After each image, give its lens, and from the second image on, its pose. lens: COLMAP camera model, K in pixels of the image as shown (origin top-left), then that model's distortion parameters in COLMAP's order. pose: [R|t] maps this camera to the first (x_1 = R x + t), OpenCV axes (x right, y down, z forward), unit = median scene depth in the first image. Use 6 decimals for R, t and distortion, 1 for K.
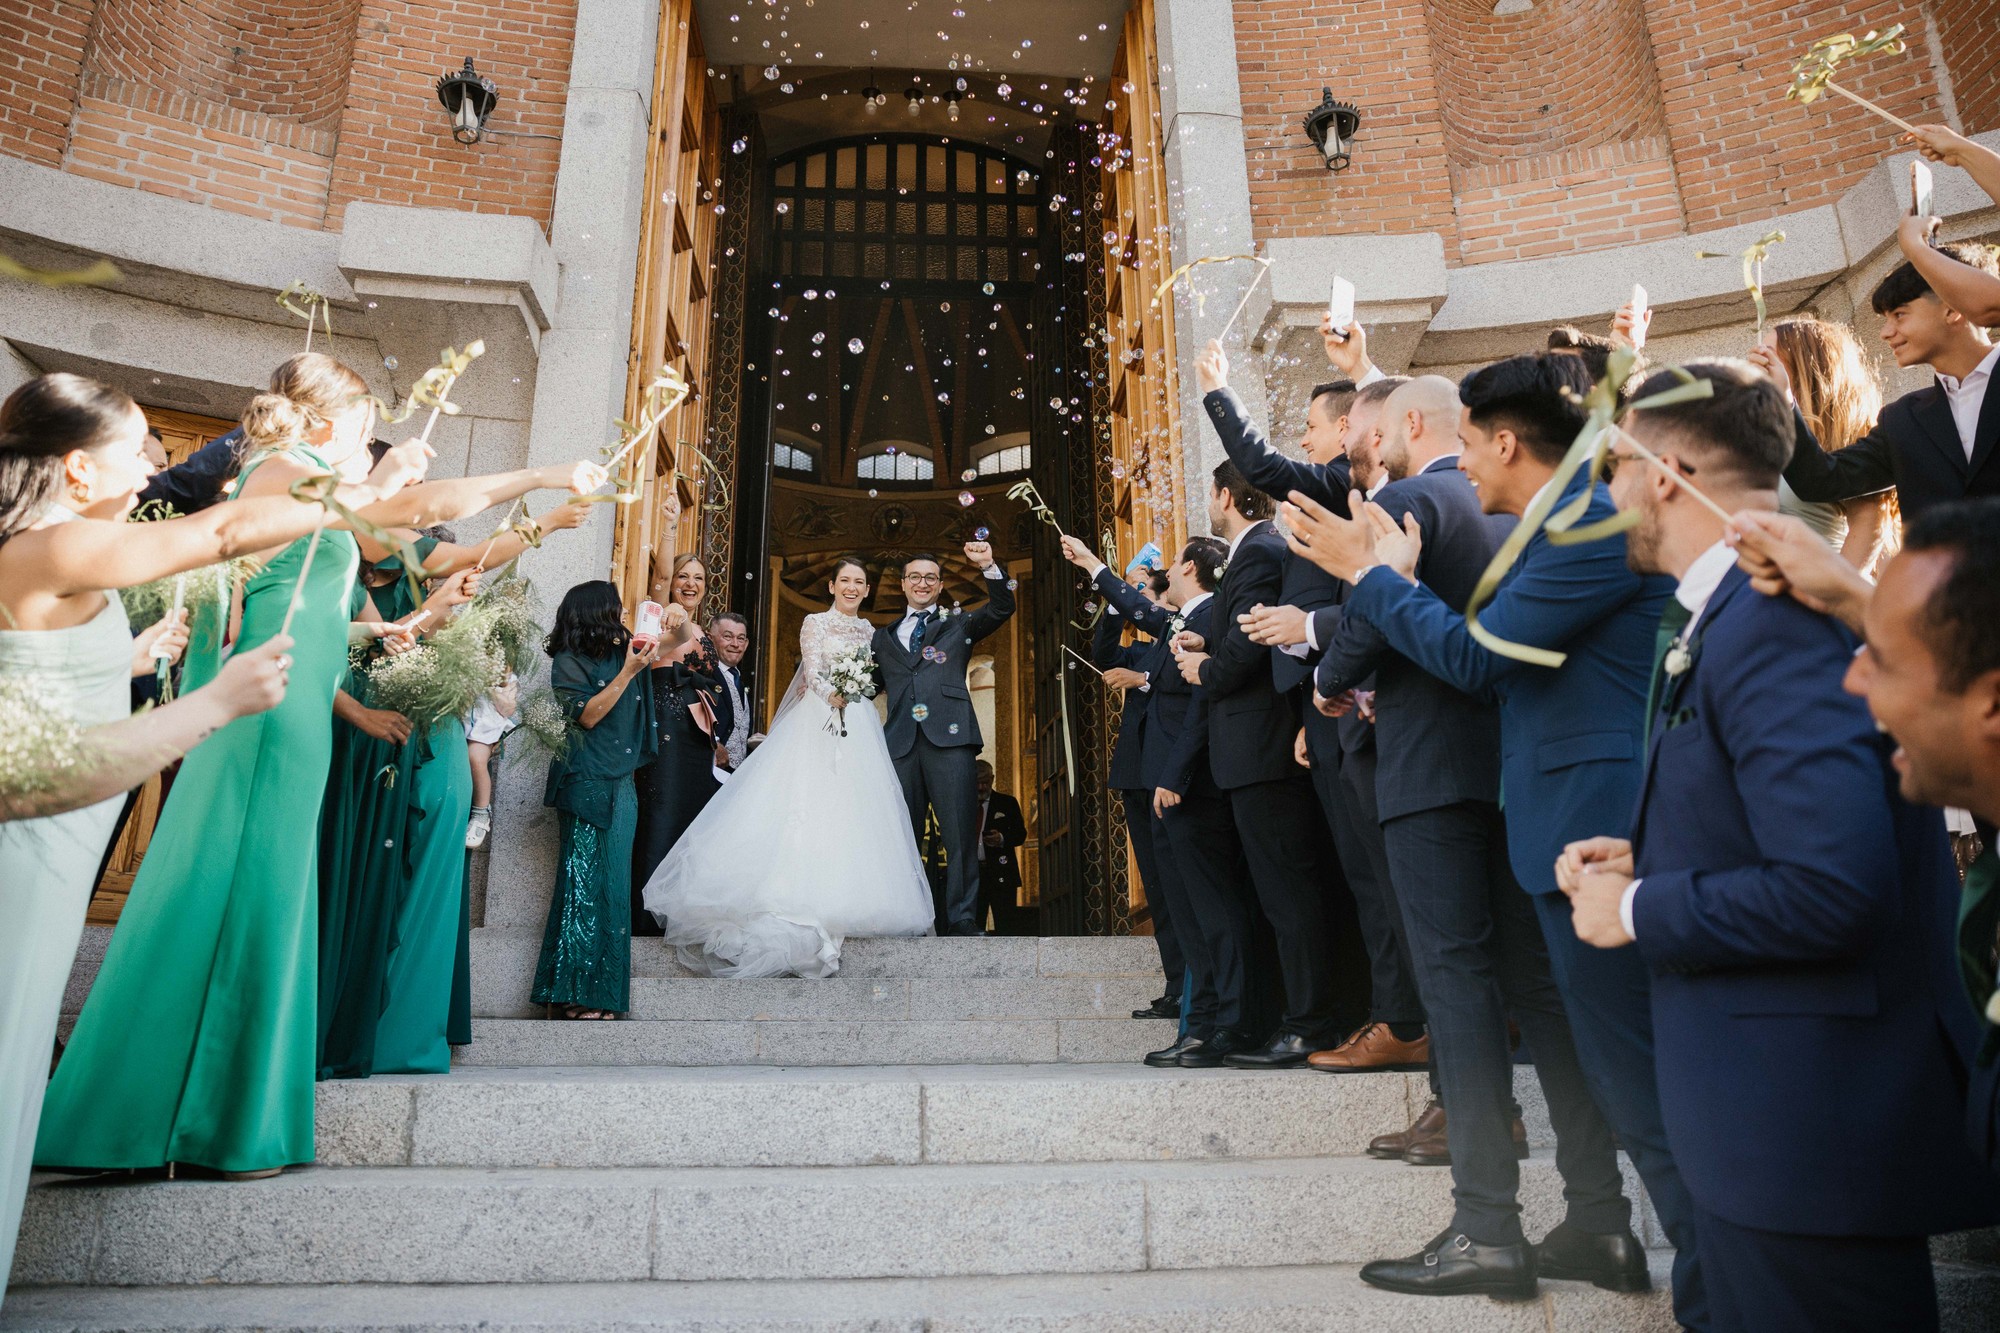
lens RADIAL K [[1358.6, 0, 1000.0], [0, 1358.6, 666.5], [0, 0, 1]] dist [-0.132263, 0.097693]
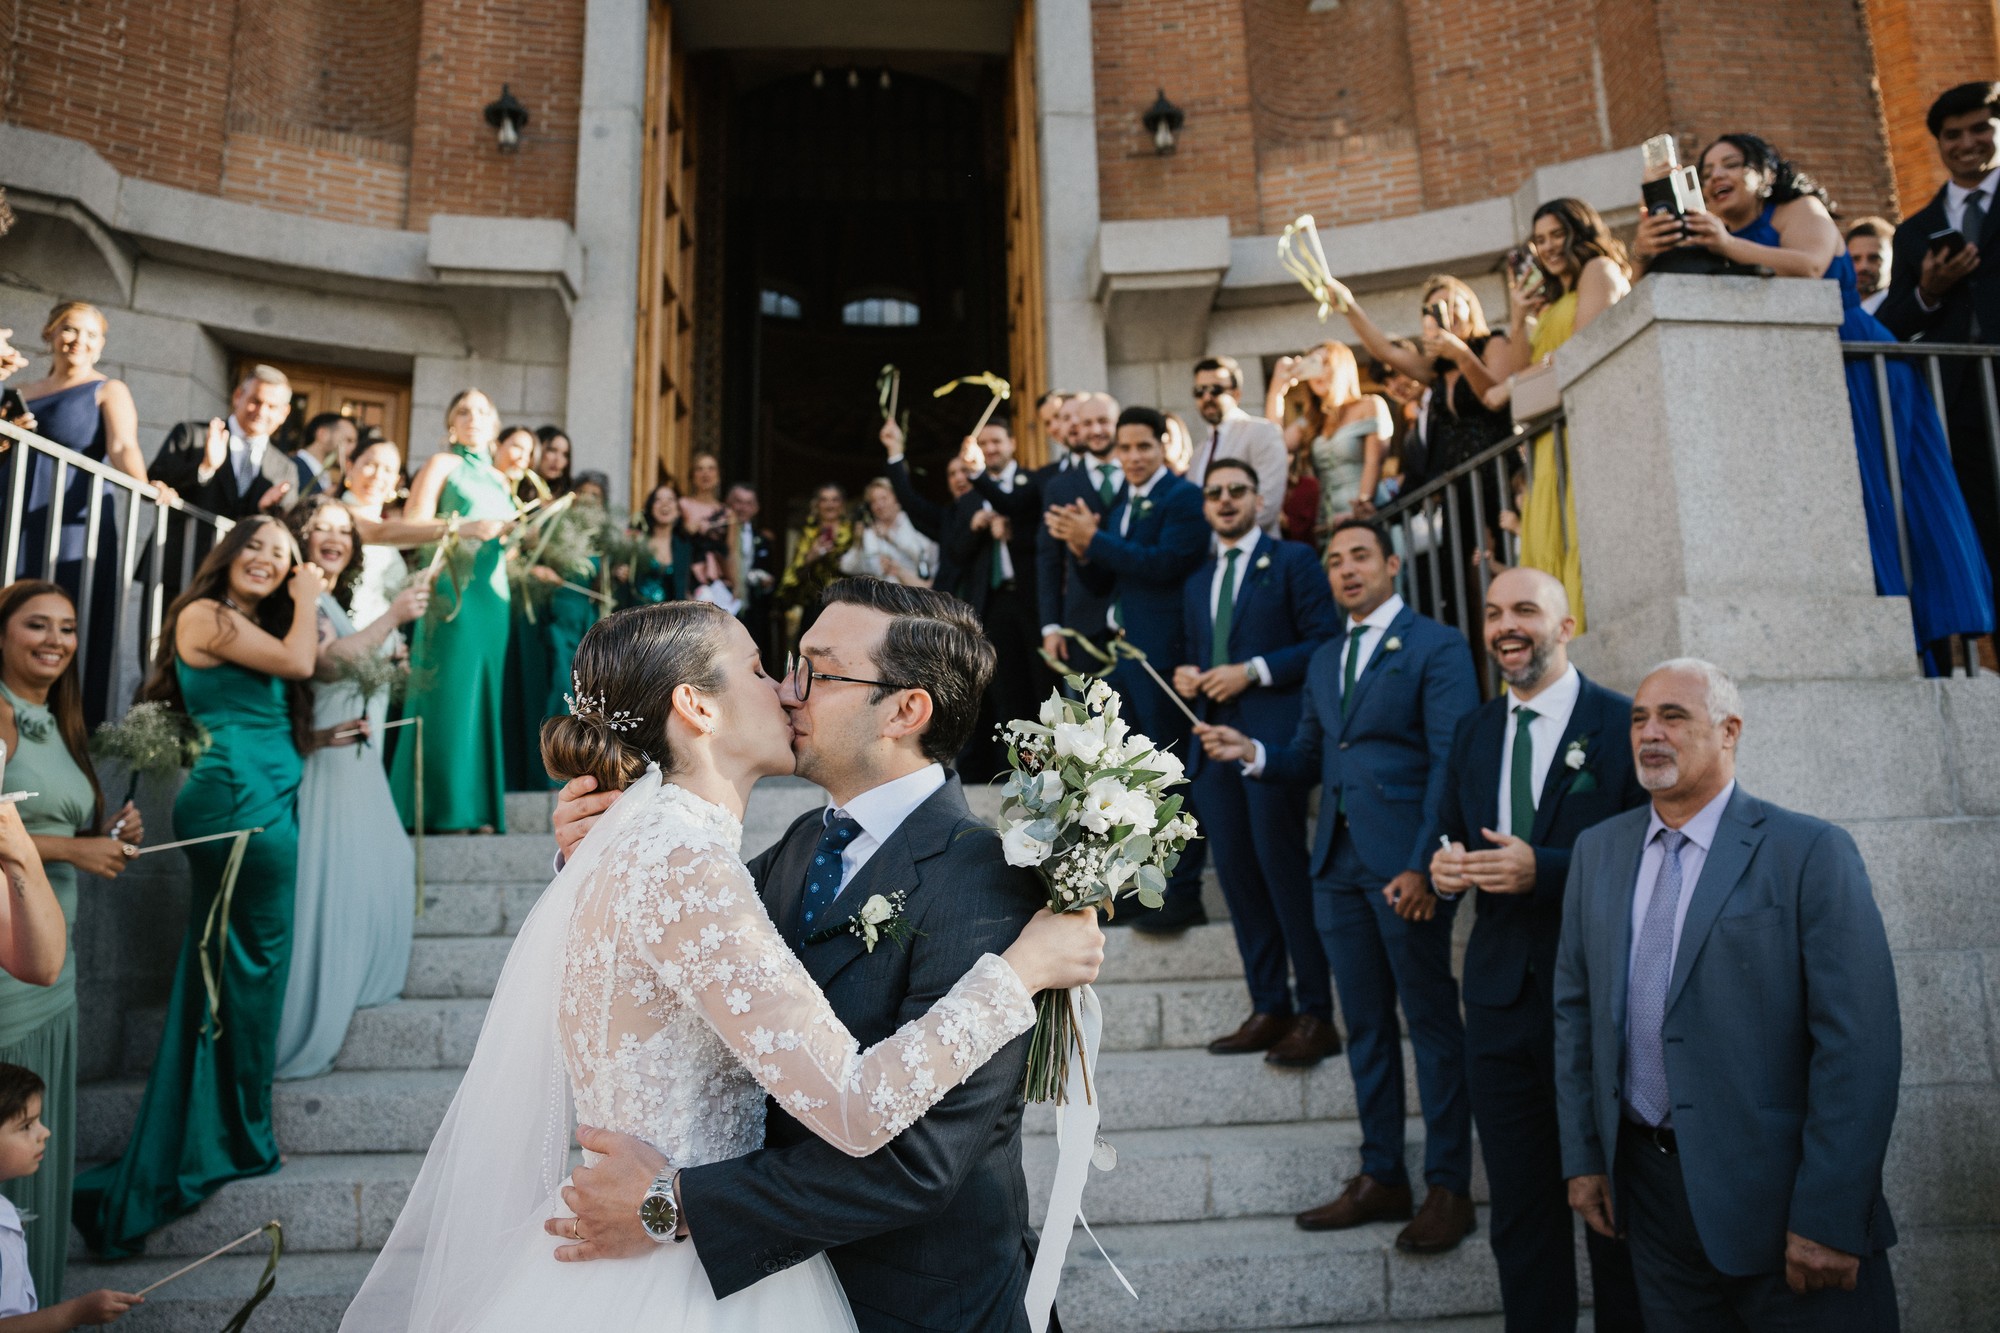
lens RADIAL K [[1358.6, 0, 1000.0], [0, 1358.6, 666.5], [0, 0, 1]] dist [-0.132263, 0.097693]
pose [[0.999930, -0.011862, -0.000321, 0.087239], [0.011812, 0.992383, 0.122620, -0.037557], [-0.001136, -0.122615, 0.992454, -0.387107]]
